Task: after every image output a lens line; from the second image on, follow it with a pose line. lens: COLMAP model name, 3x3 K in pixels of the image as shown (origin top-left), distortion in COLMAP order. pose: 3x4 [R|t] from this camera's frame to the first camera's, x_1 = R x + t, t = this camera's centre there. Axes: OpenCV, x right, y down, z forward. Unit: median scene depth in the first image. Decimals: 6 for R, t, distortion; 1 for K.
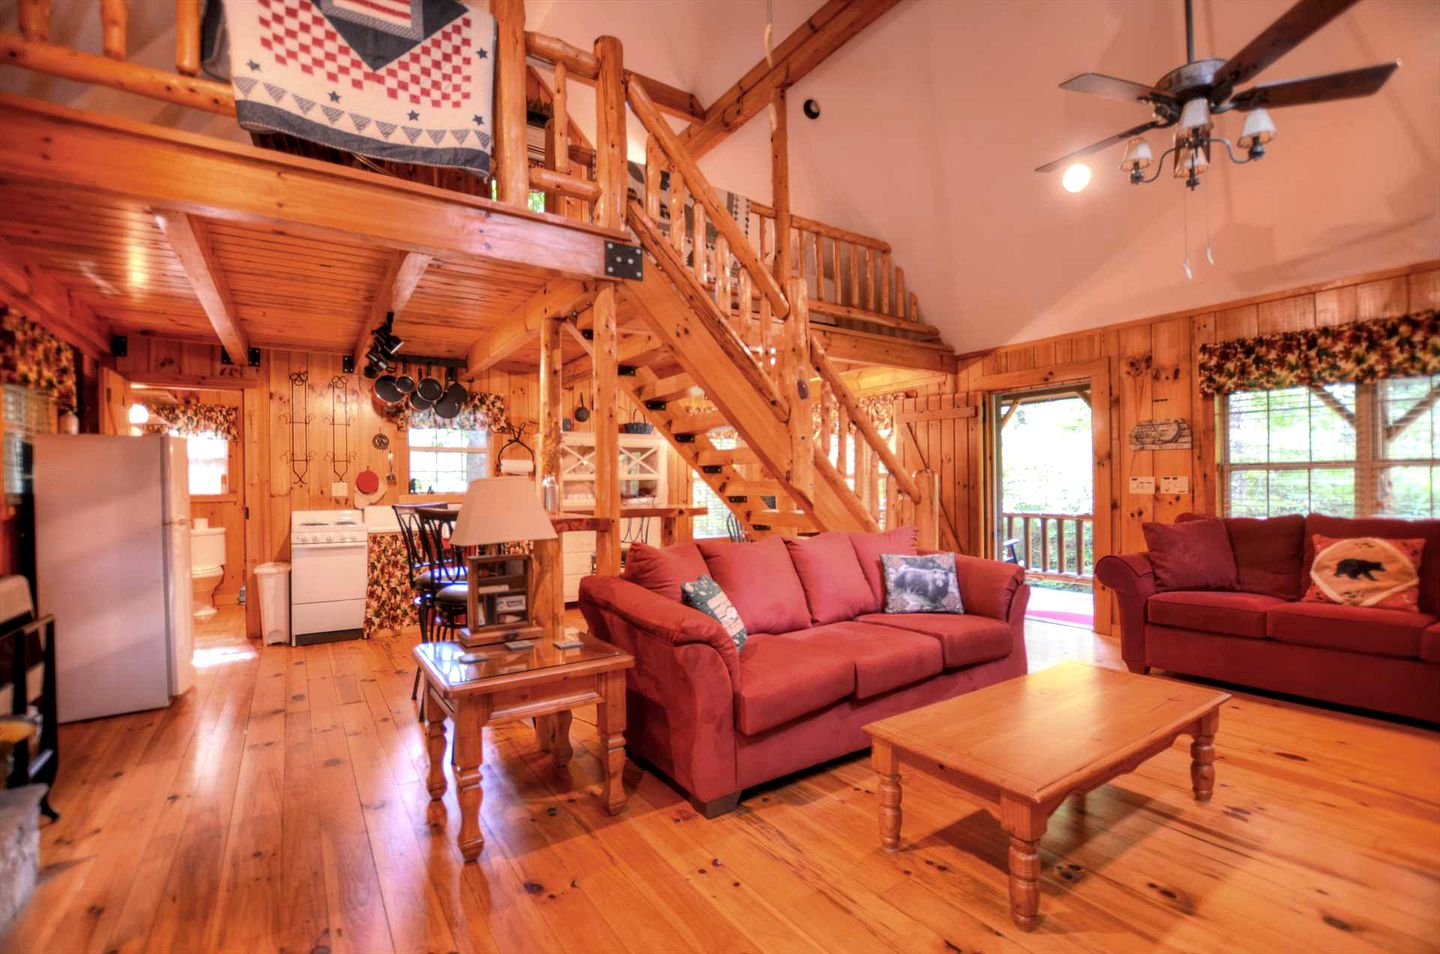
lens RADIAL K [[620.5, 0, 725.0], [0, 620.5, 483.8], [0, 0, 1]] dist [-0.046105, 0.000116]
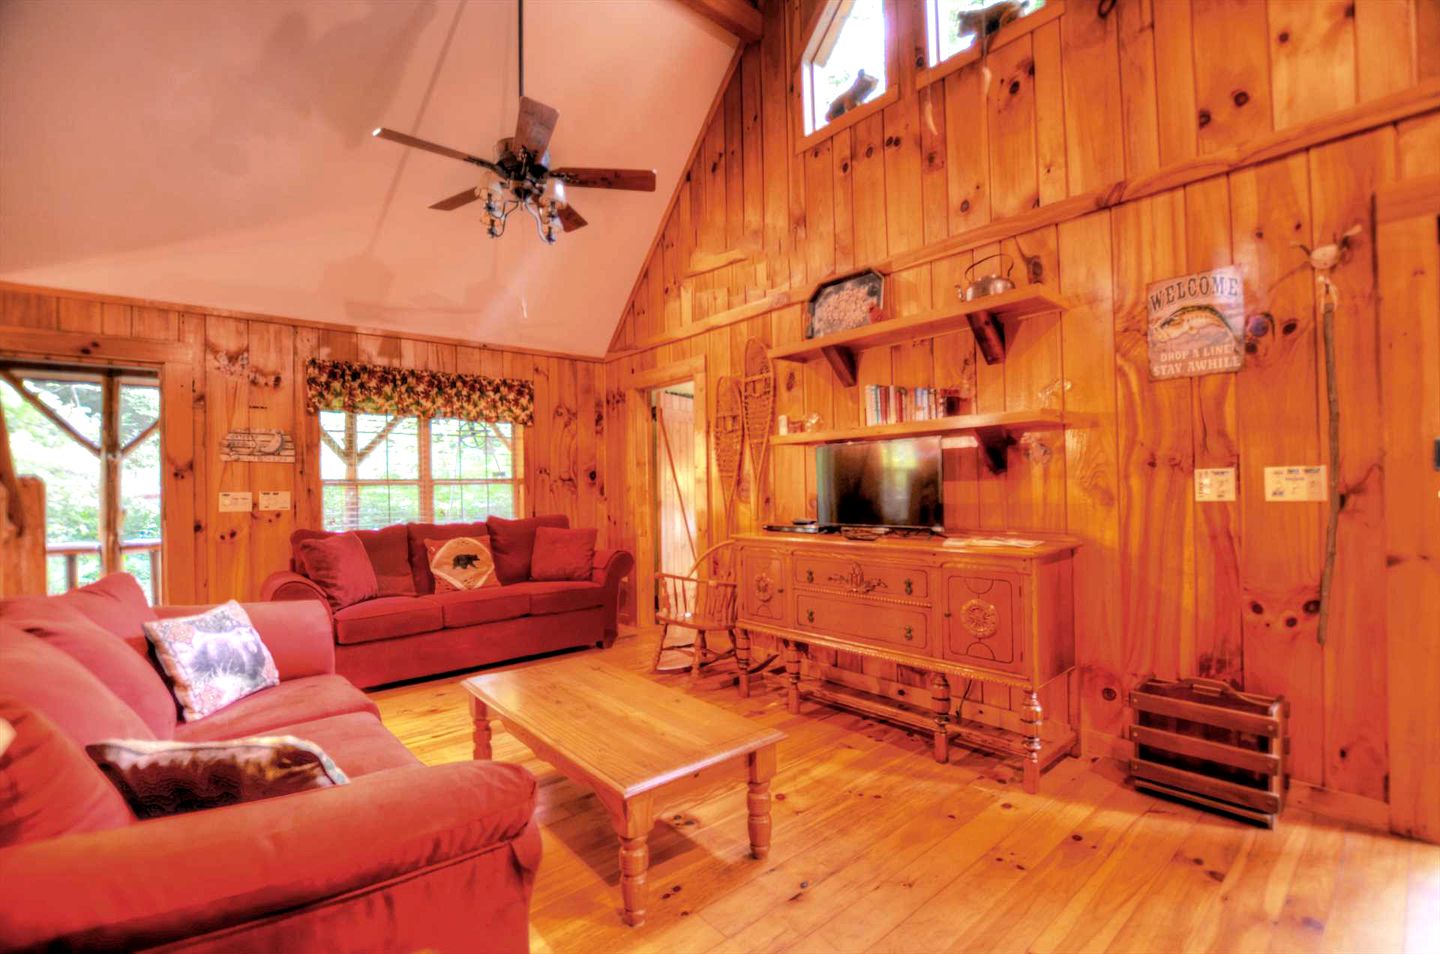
lens RADIAL K [[637.0, 0, 720.6], [0, 637.0, 482.2], [0, 0, 1]] dist [-0.024624, 0.000110]
pose [[-0.119927, 0.019784, 0.992586, -0.316729], [0.014601, 0.999728, -0.018162, 0.000801], [-0.992675, 0.012314, -0.120183, 0.466169]]
